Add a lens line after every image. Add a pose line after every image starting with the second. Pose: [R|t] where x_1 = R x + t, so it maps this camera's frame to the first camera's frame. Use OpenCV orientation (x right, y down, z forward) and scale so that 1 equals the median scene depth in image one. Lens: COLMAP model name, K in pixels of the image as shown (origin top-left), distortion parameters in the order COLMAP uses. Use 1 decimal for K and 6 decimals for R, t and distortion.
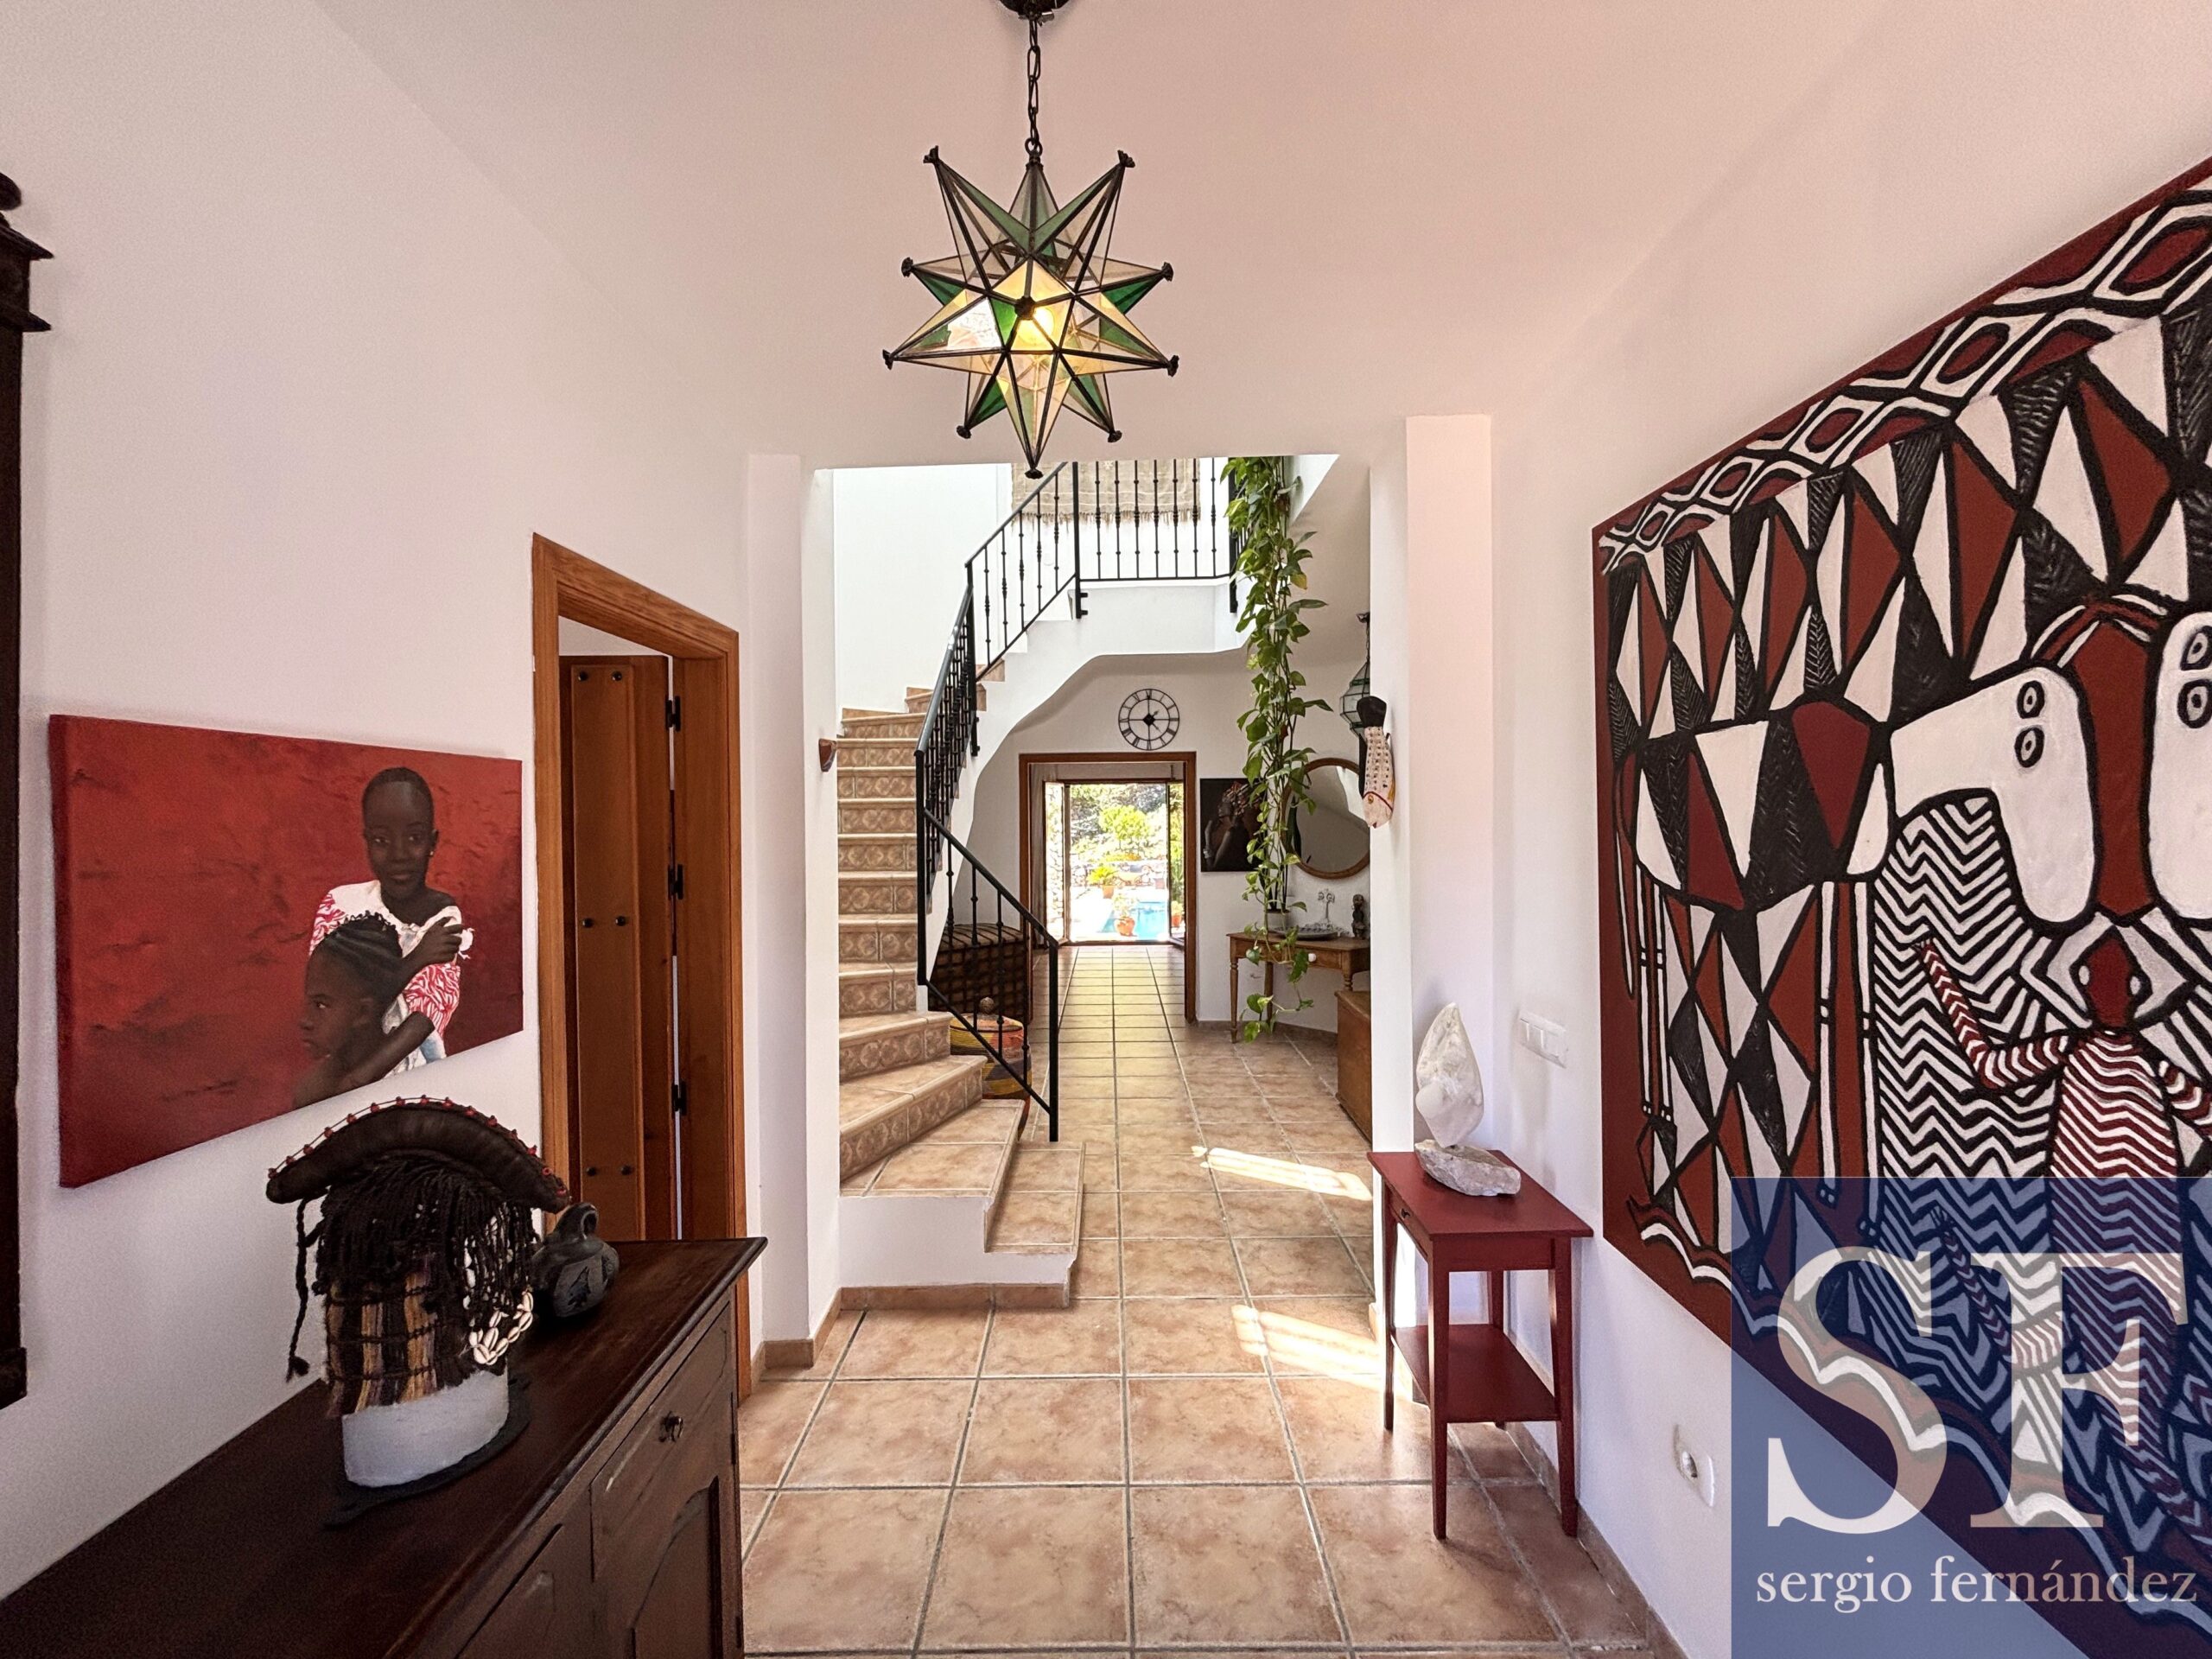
lens RADIAL K [[885.1, 0, 1105.5], [0, 885.1, 819.6], [0, 0, 1]] dist [-0.001435, -0.000405]
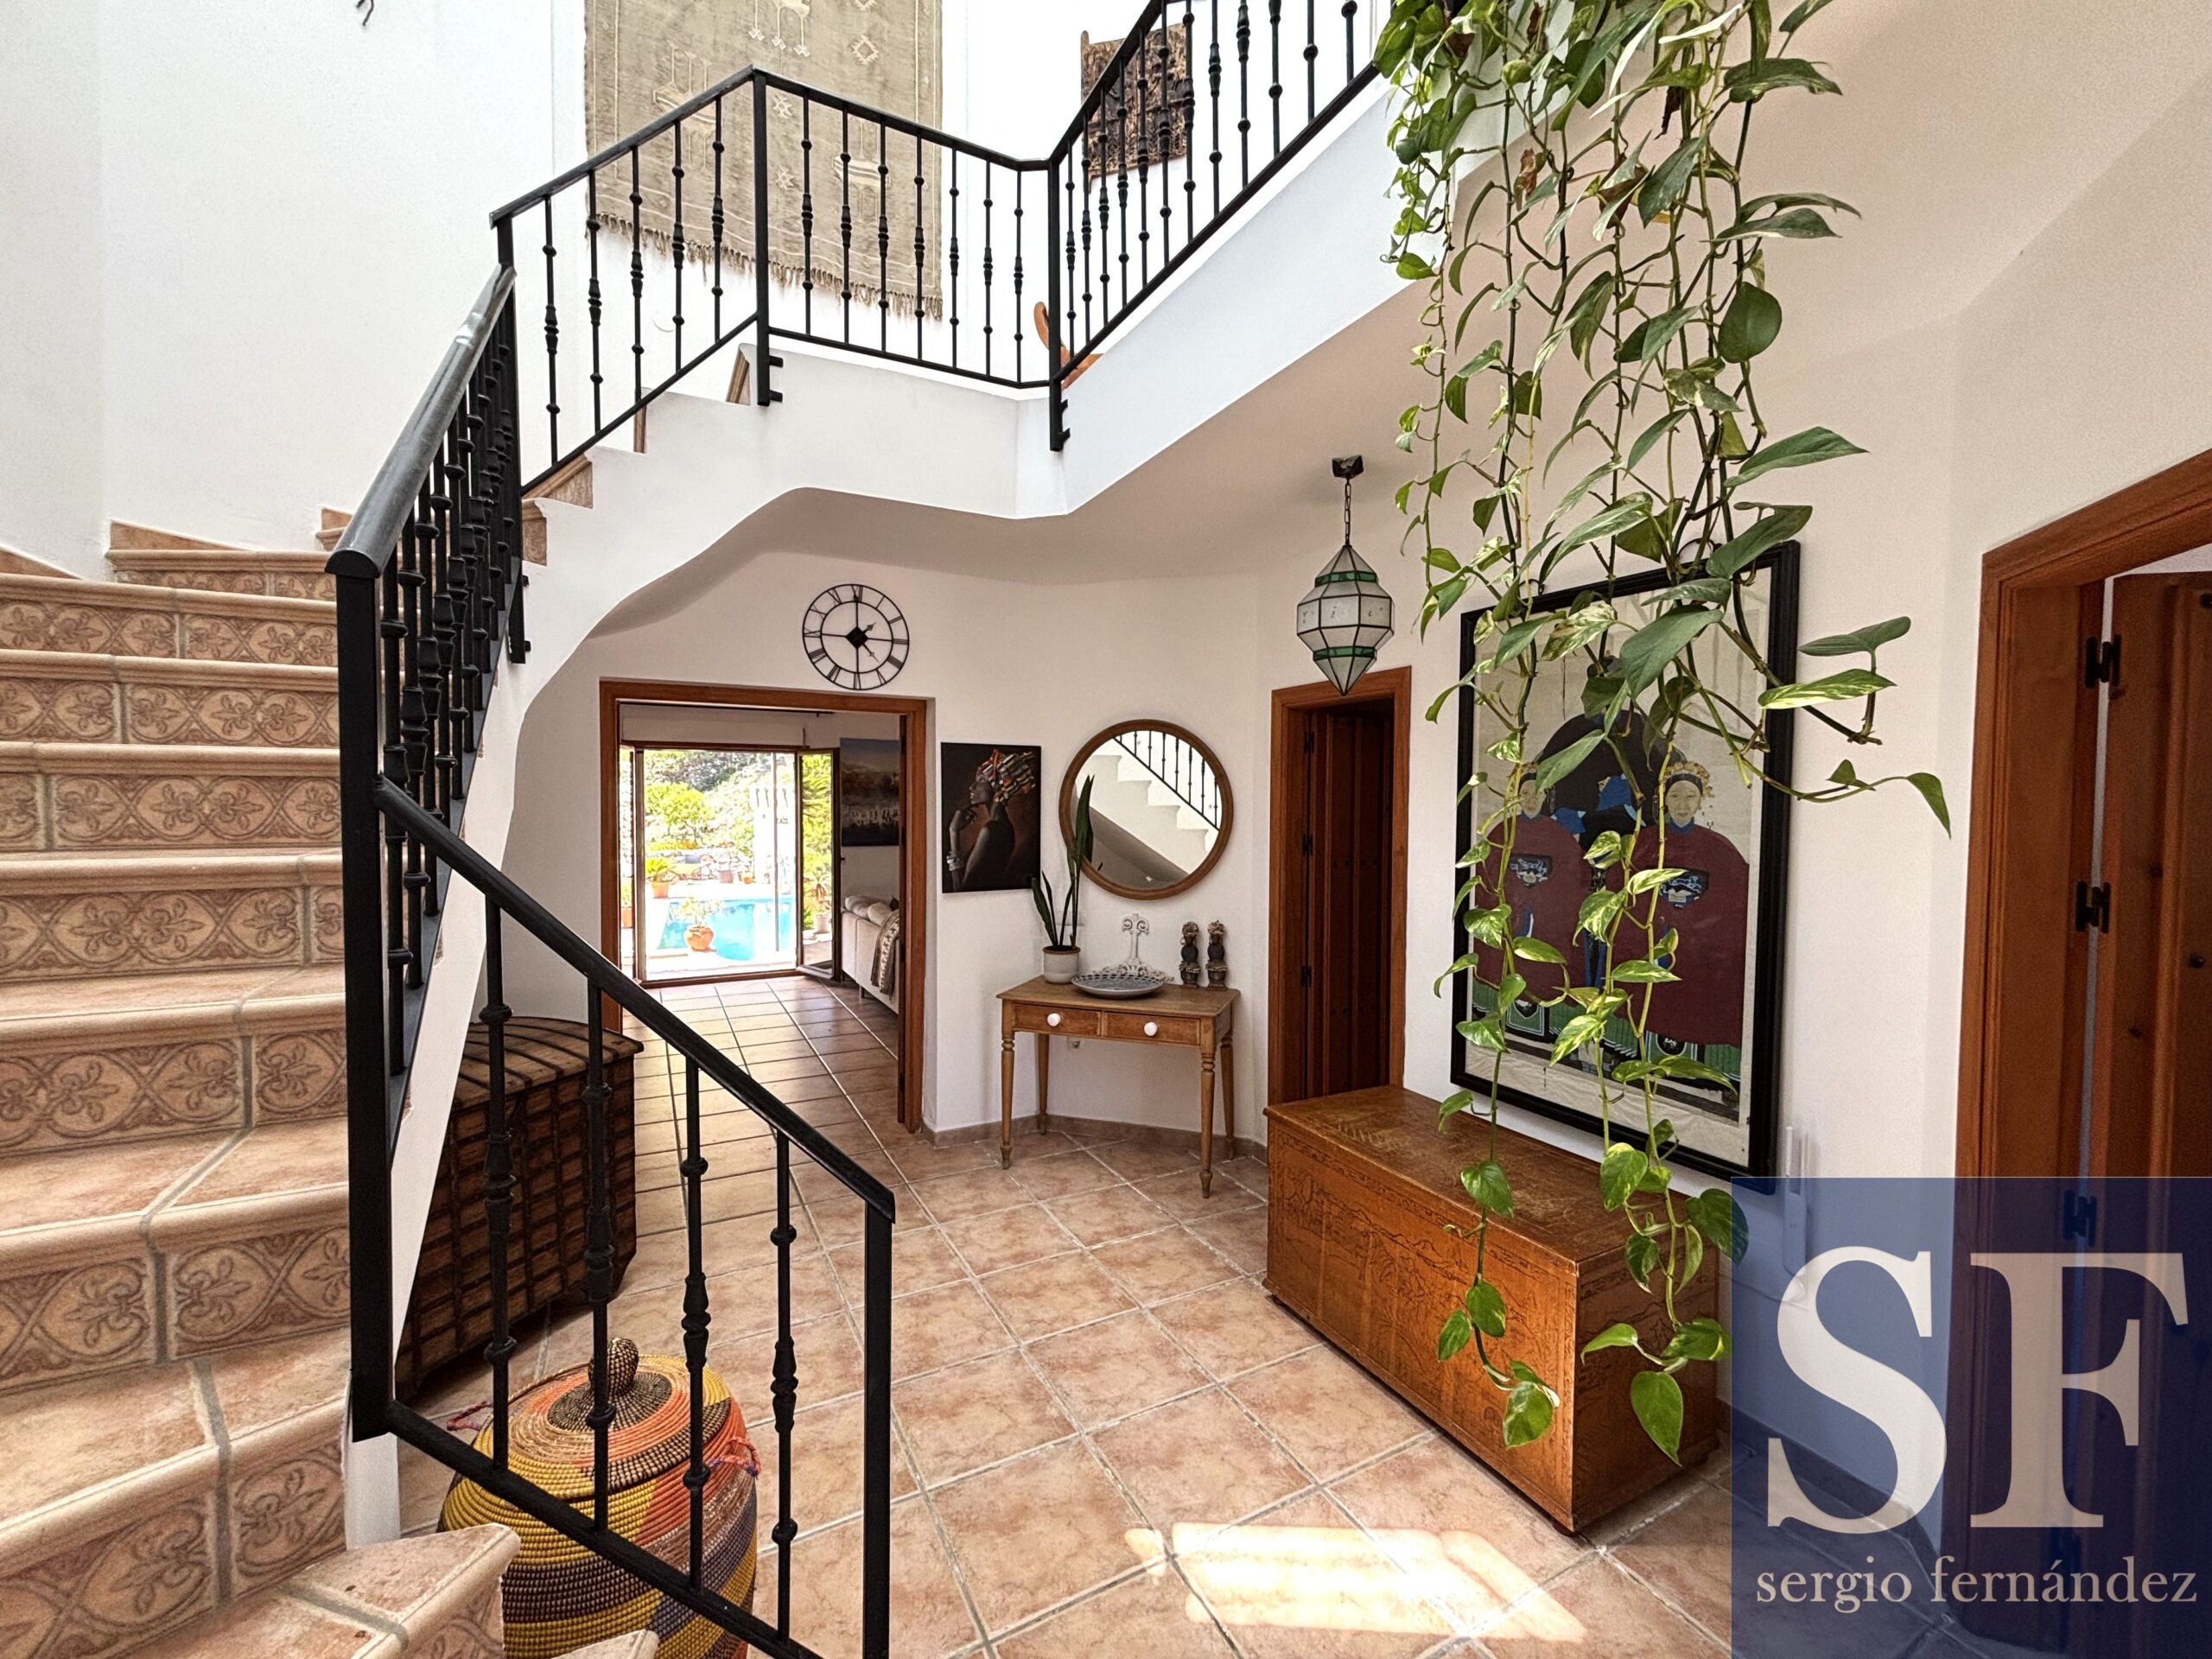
lens RADIAL K [[885.1, 0, 1105.5], [0, 885.1, 819.6], [0, 0, 1]] dist [-0.001435, -0.000405]
pose [[0.879747, 0.002752, 0.475435, -0.092608], [-0.012838, 0.999756, 0.017969, -0.005238], [-0.475270, -0.021912, 0.879567, 0.439694]]
